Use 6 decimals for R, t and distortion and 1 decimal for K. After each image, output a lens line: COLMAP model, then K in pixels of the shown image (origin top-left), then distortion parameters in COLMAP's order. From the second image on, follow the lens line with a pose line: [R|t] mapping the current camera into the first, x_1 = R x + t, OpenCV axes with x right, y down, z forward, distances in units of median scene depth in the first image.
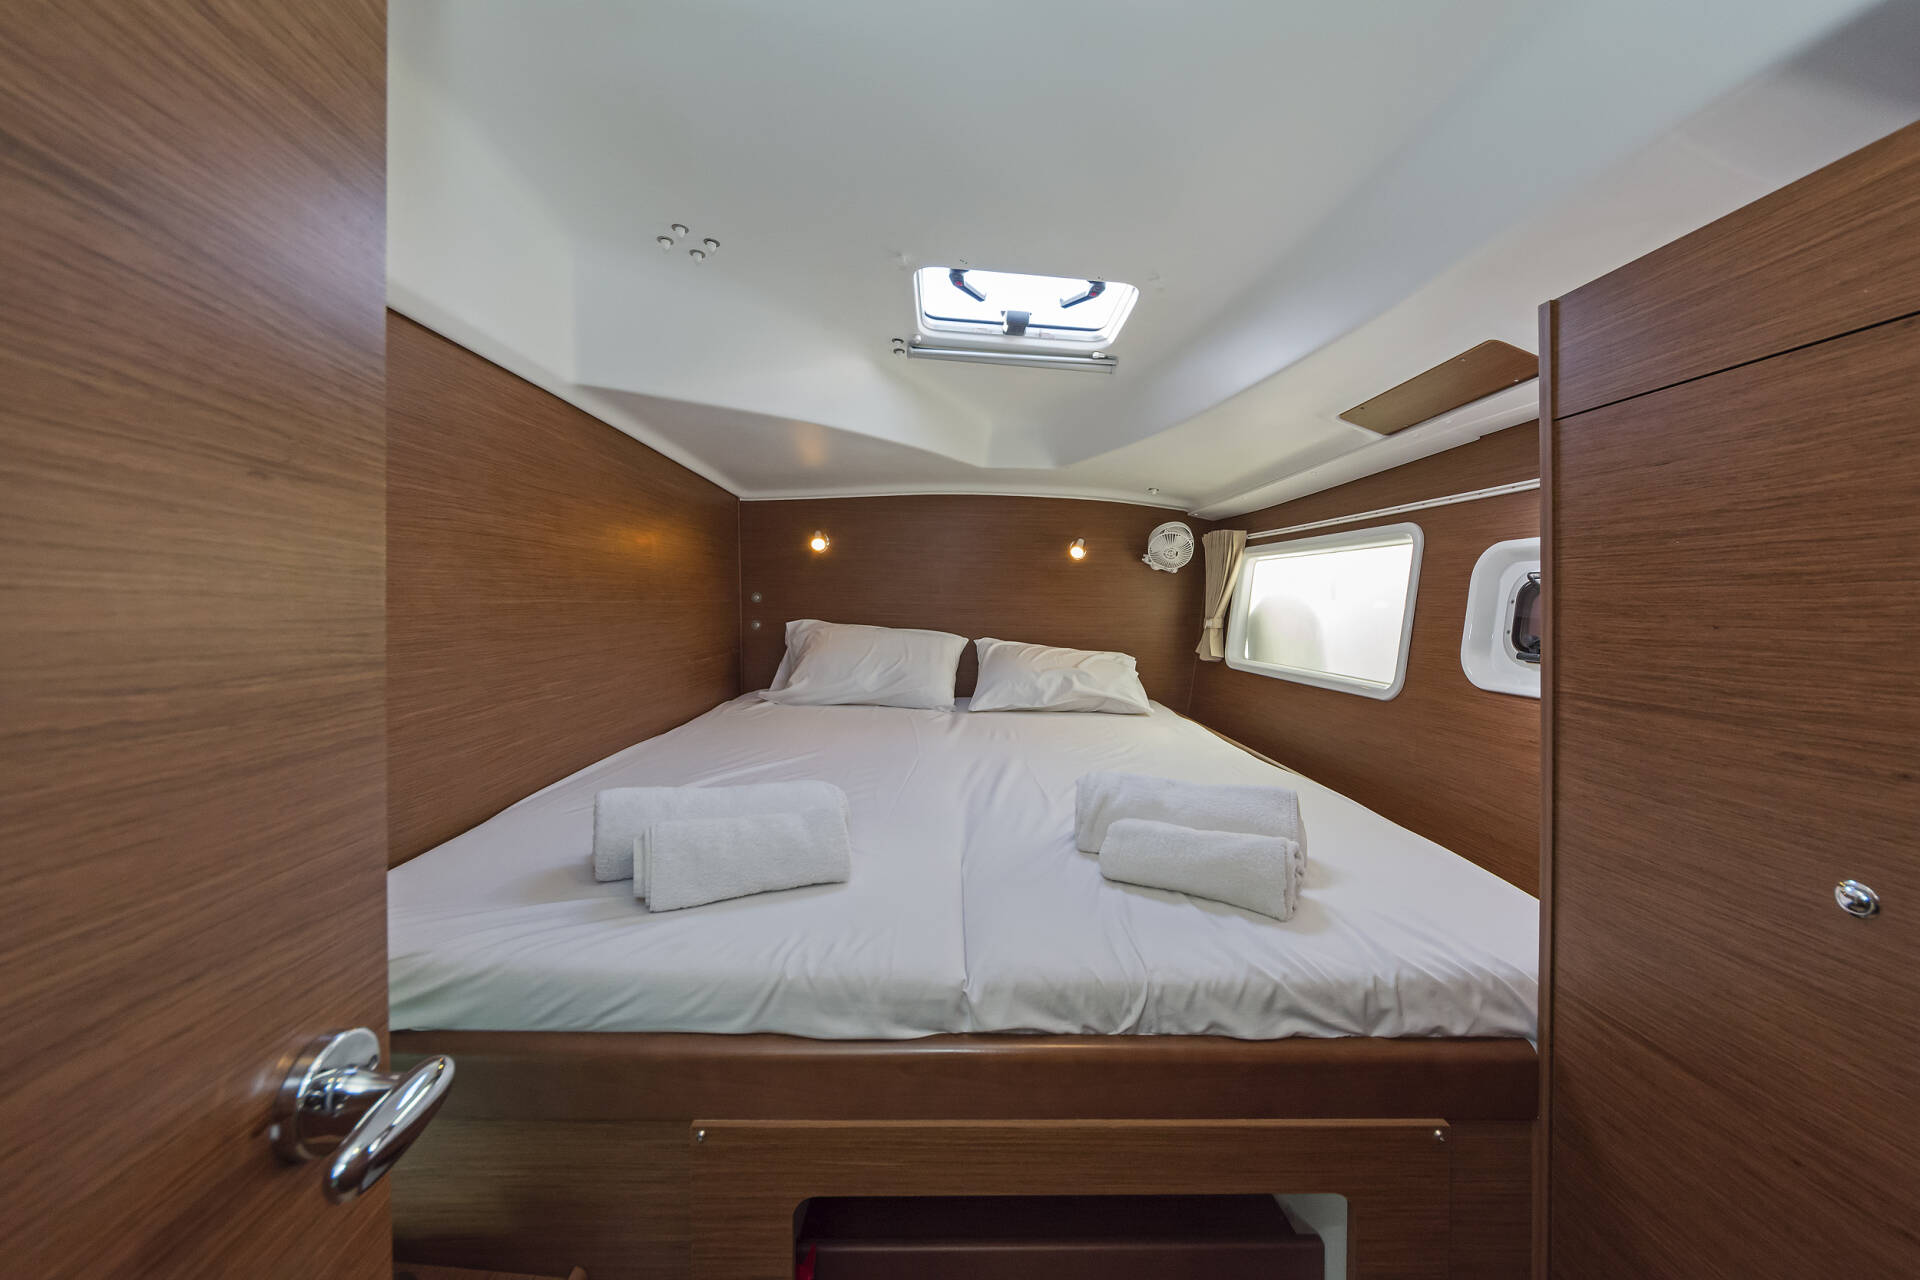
lens RADIAL K [[682.9, 0, 966.8], [0, 682.9, 602.1], [0, 0, 1]] dist [0.001837, -0.000016]
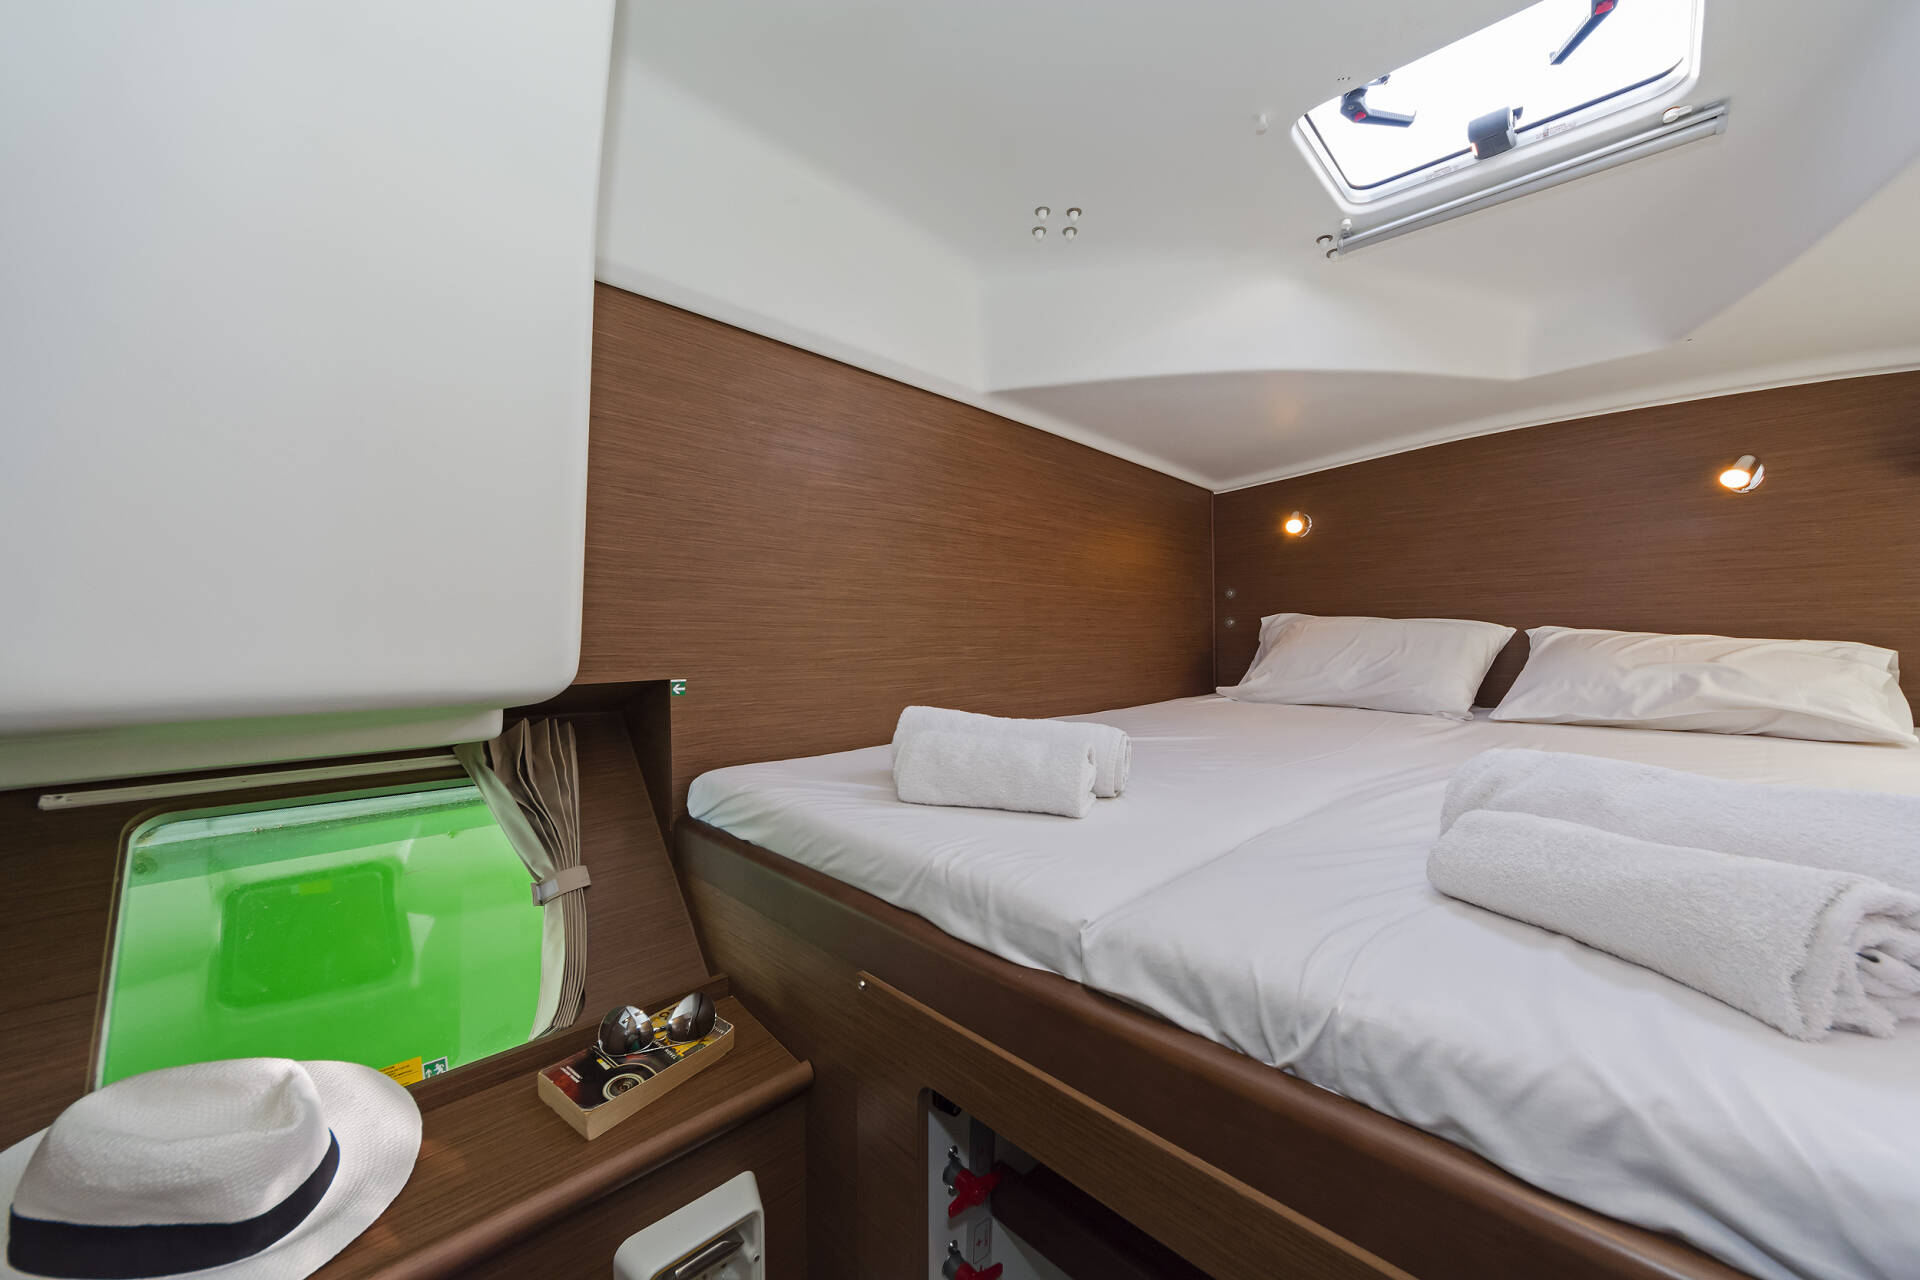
lens RADIAL K [[682.4, 0, 968.7], [0, 682.4, 647.8], [0, 0, 1]] dist [-0.005797, -0.000202]
pose [[0.689183, -0.016109, -0.724408, 0.288706], [0.024818, 0.999691, 0.001381, 0.136878], [0.724162, -0.018930, 0.689370, 0.212967]]
